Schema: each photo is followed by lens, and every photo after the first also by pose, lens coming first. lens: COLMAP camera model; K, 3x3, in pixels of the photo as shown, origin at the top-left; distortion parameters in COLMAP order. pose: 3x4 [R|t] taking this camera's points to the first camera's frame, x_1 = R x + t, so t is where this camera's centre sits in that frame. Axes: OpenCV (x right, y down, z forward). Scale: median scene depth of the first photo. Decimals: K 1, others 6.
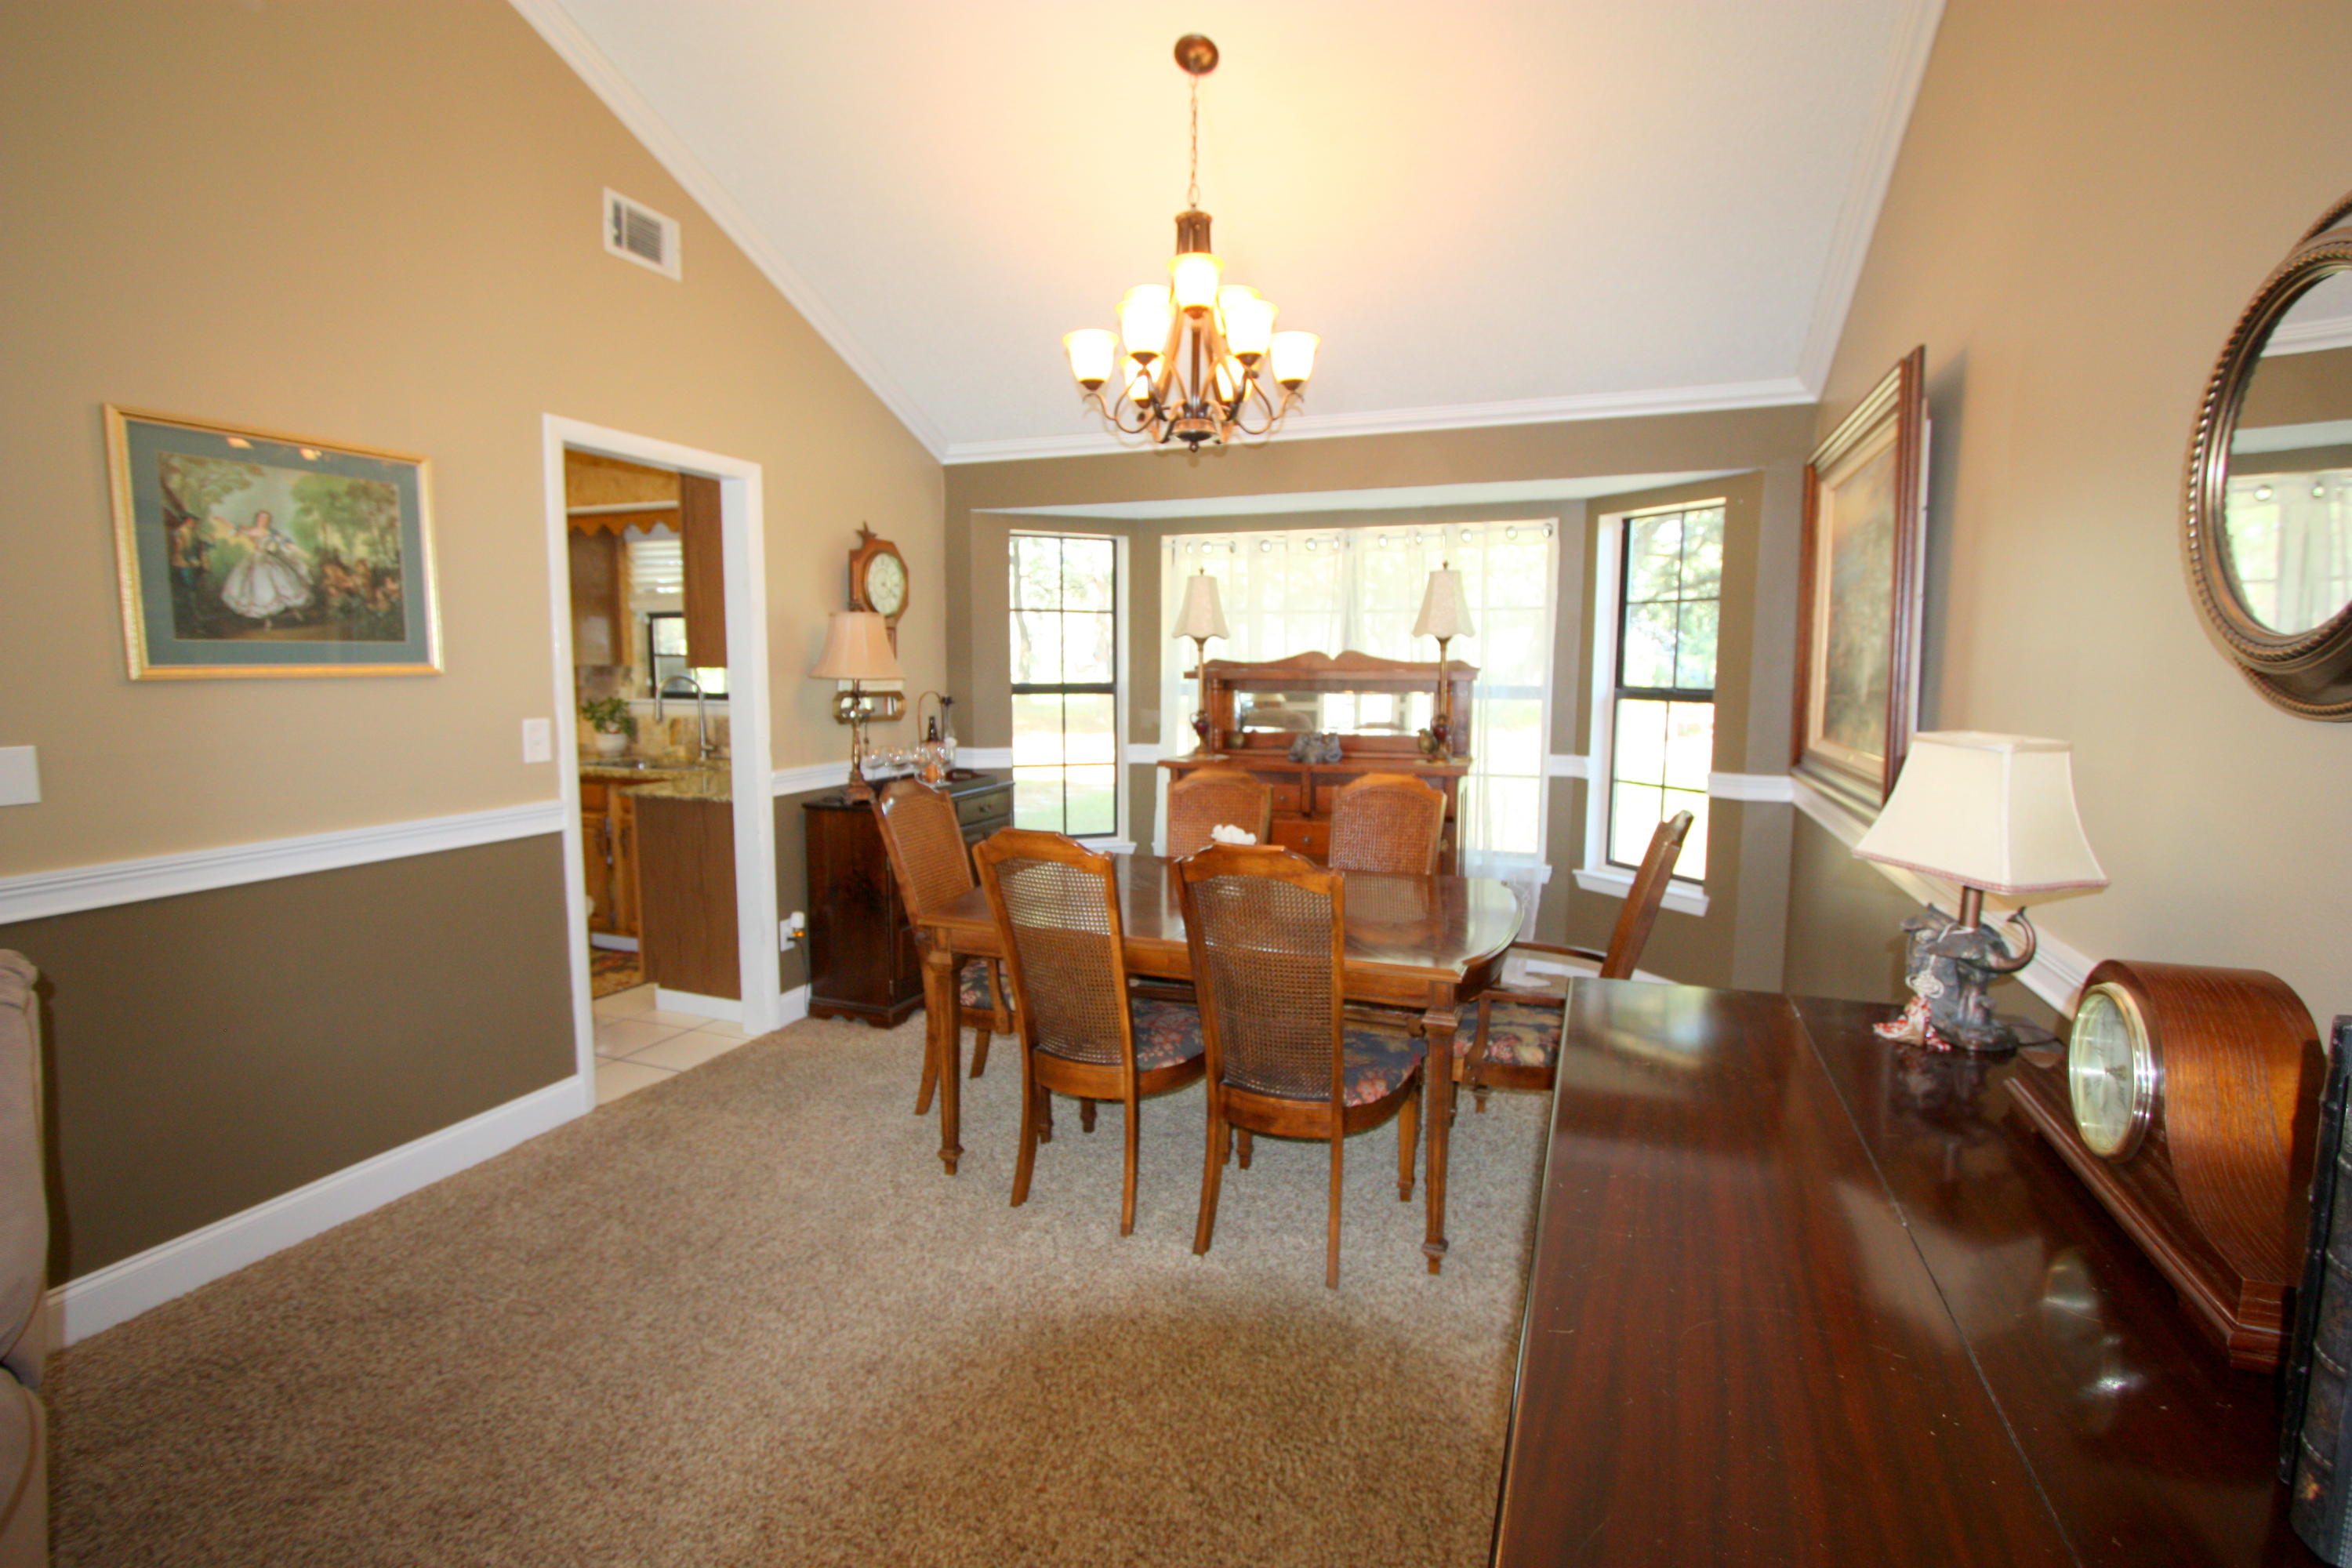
lens RADIAL K [[1076.1, 0, 1189.9], [0, 1076.1, 782.7], [0, 0, 1]] dist [-0.032802, -0.000810]
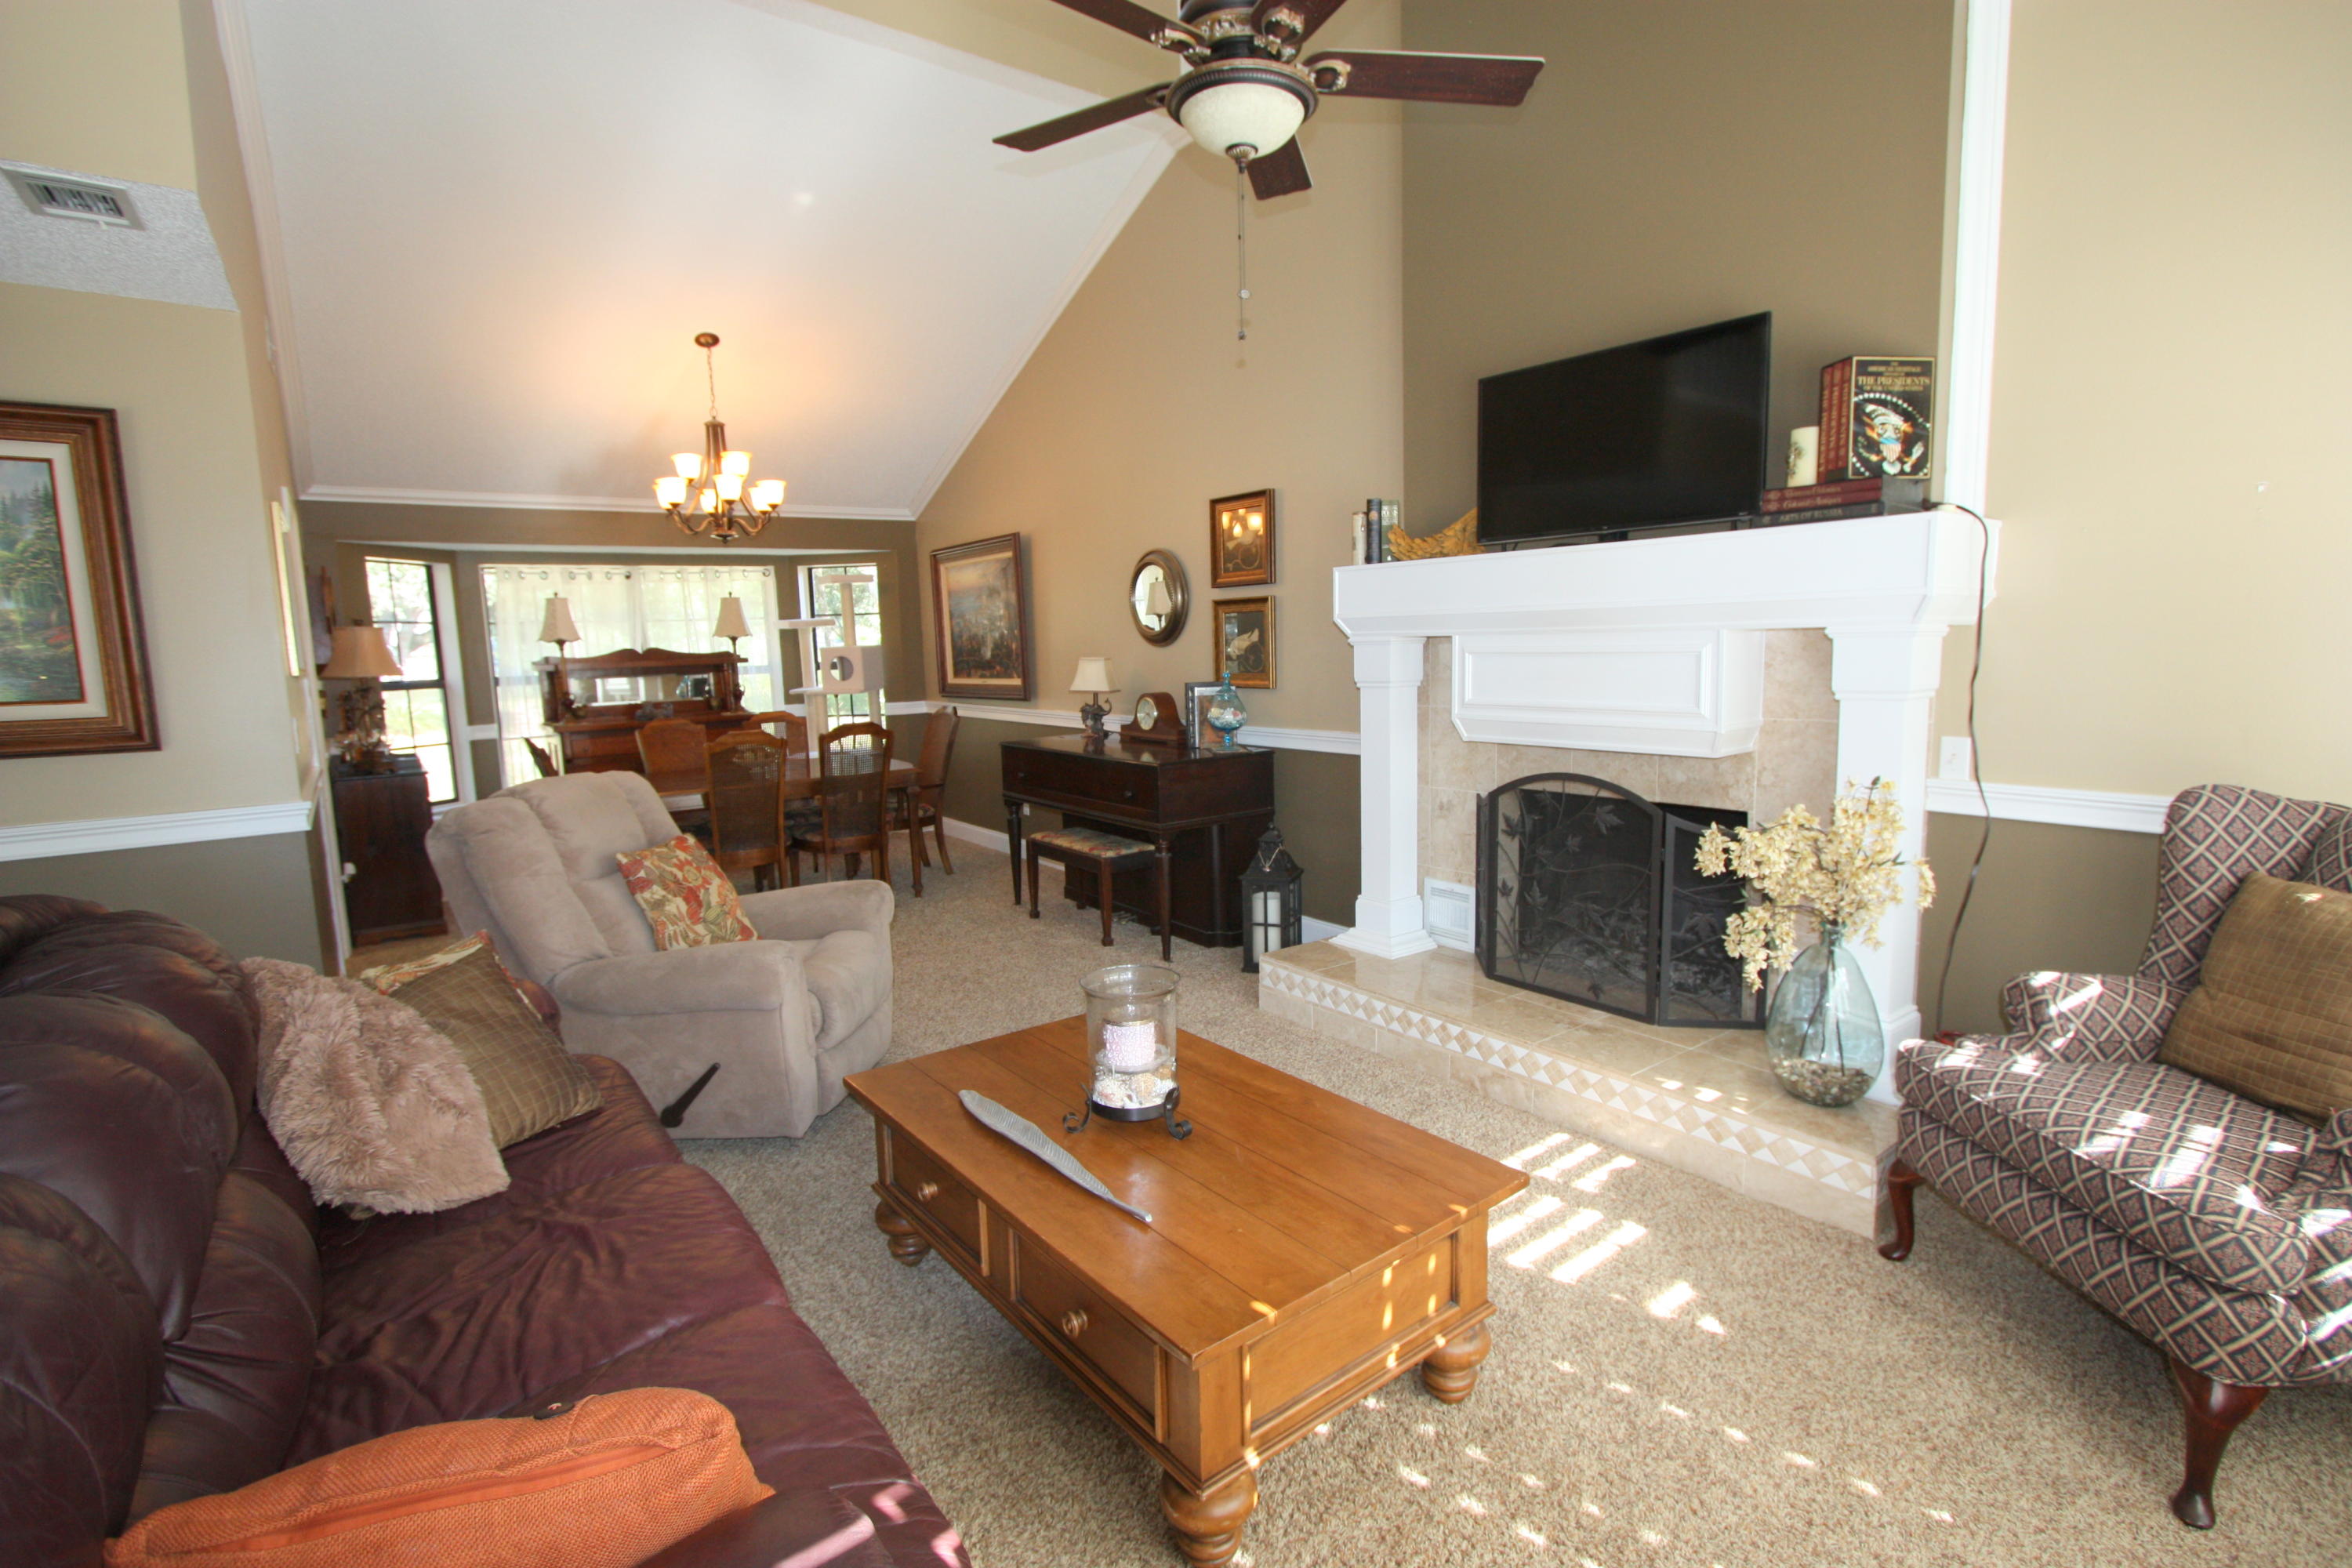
lens RADIAL K [[1076.1, 0, 1189.1], [0, 1076.1, 790.3], [0, 0, 1]] dist [-0.032802, -0.000810]
pose [[0.532468, -0.130747, 0.836291, -0.760724], [0.121677, 0.989560, 0.077237, 0.054262], [-0.837659, 0.060631, 0.542818, -0.451635]]
